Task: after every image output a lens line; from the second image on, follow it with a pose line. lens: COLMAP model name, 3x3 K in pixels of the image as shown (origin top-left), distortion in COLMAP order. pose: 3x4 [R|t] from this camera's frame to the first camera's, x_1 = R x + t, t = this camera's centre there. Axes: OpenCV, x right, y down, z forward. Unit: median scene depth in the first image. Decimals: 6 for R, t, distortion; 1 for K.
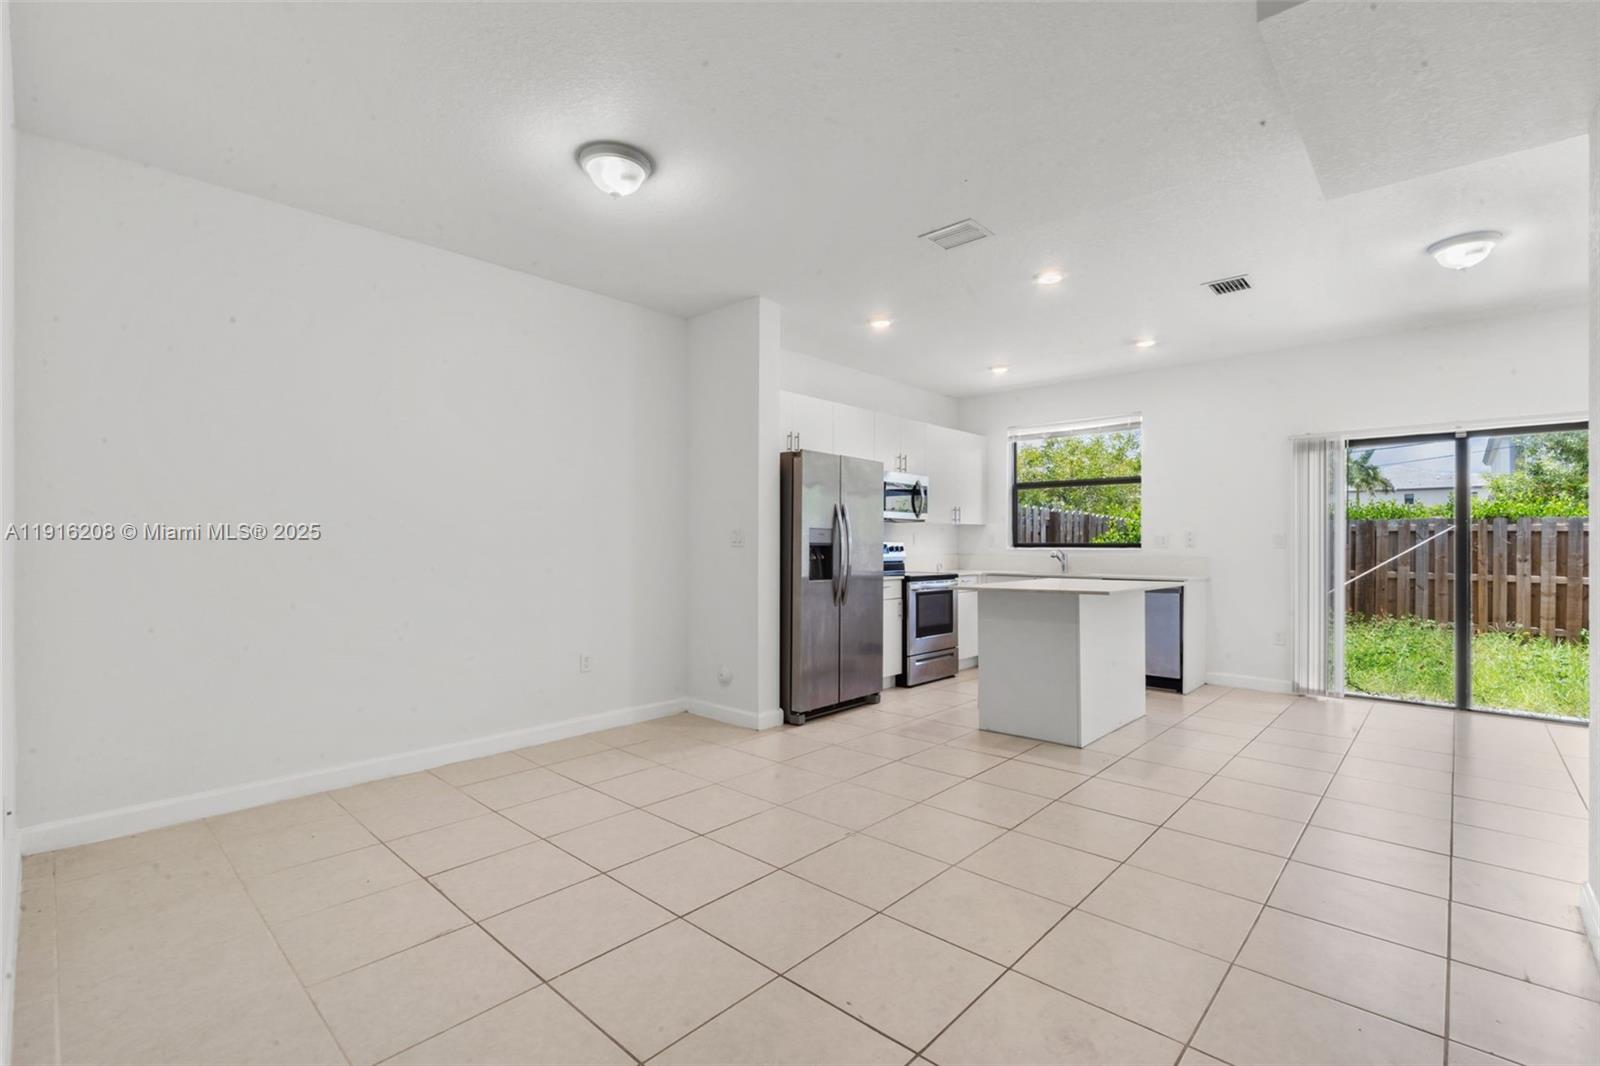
lens RADIAL K [[704.0, 0, 805.5], [0, 704.0, 540.7], [0, 0, 1]] dist [-0.002231, -0.000203]
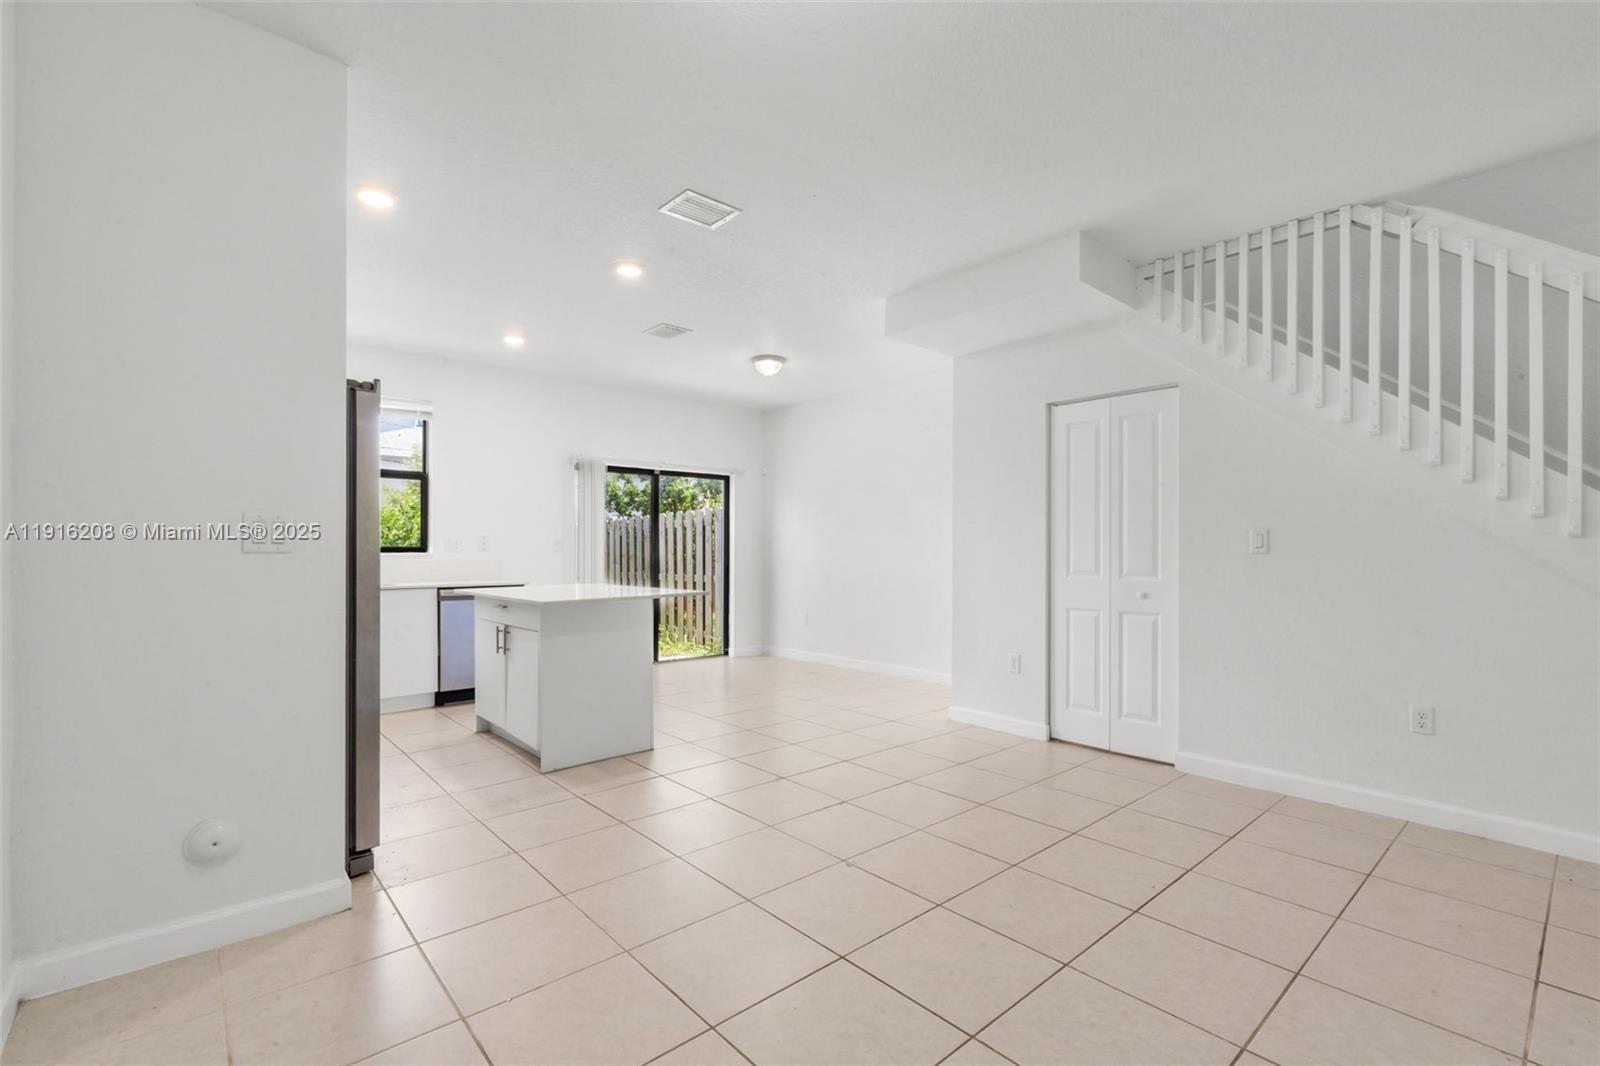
lens RADIAL K [[715.3, 0, 805.1], [0, 715.3, 541.8], [0, 0, 1]] dist [-0.000171, -0.000153]
pose [[0.096336, 0.009243, 0.995306, -0.429353], [-0.002866, 0.999955, -0.009009, 0.003693], [-0.995345, -0.001985, 0.096358, 0.476044]]
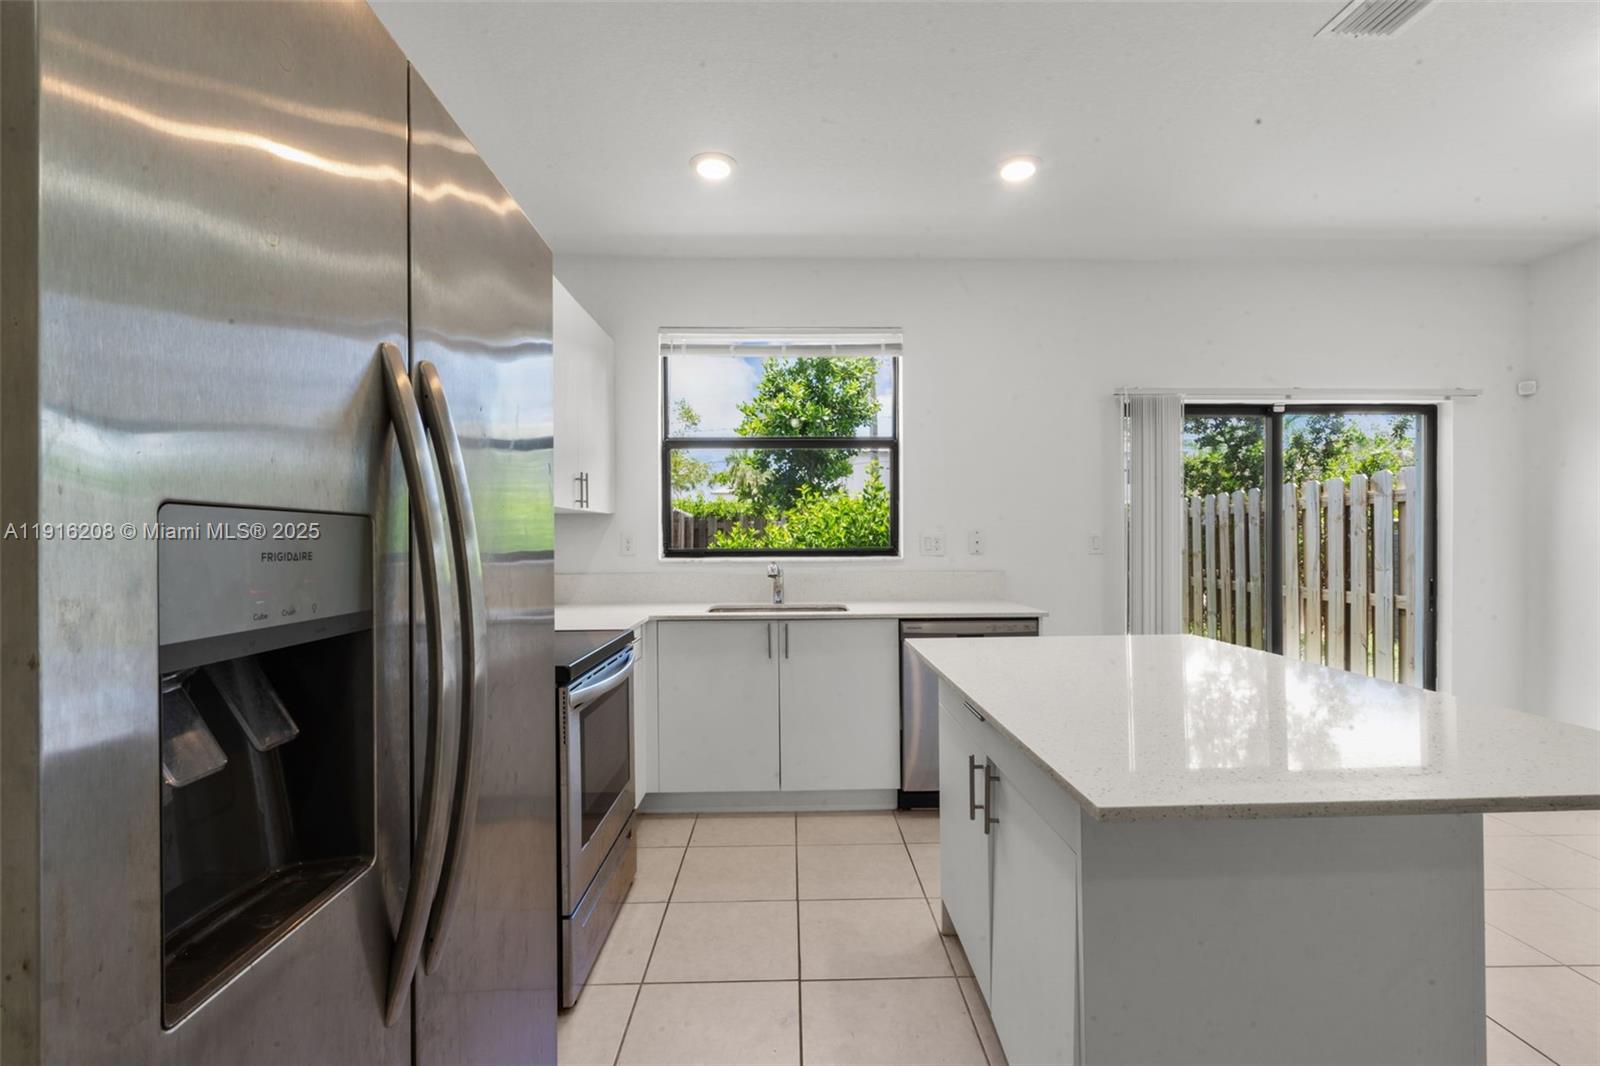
lens RADIAL K [[704.0, 0, 805.5], [0, 704.0, 540.7], [0, 0, 1]] dist [-0.002231, -0.000203]
pose [[0.716768, -0.007623, 0.697270, 0.001636], [0.001439, 0.999954, 0.009453, -0.009999], [-0.697310, -0.005772, 0.716746, 0.690051]]
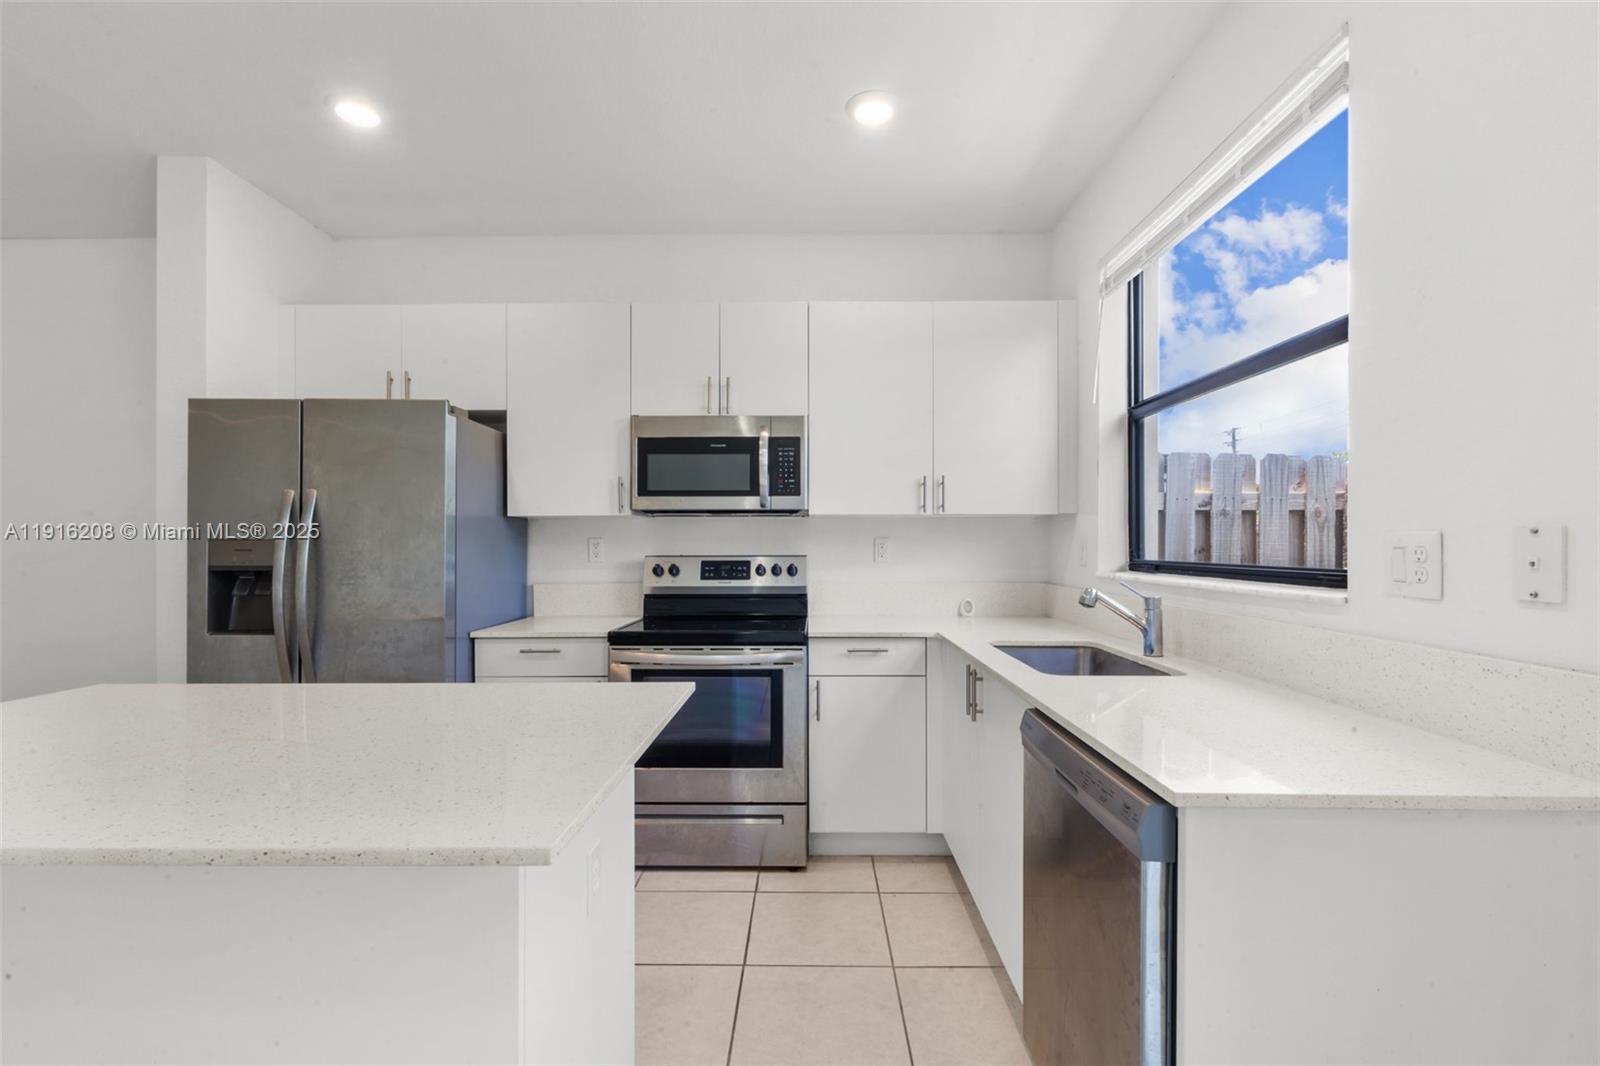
lens RADIAL K [[704.0, 0, 805.5], [0, 704.0, 540.7], [0, 0, 1]] dist [-0.002231, -0.000203]
pose [[0.674959, -0.003515, -0.737847, 0.579351], [0.004172, 0.999991, -0.000948, -0.009269], [0.737844, -0.002438, 0.674967, 0.773545]]
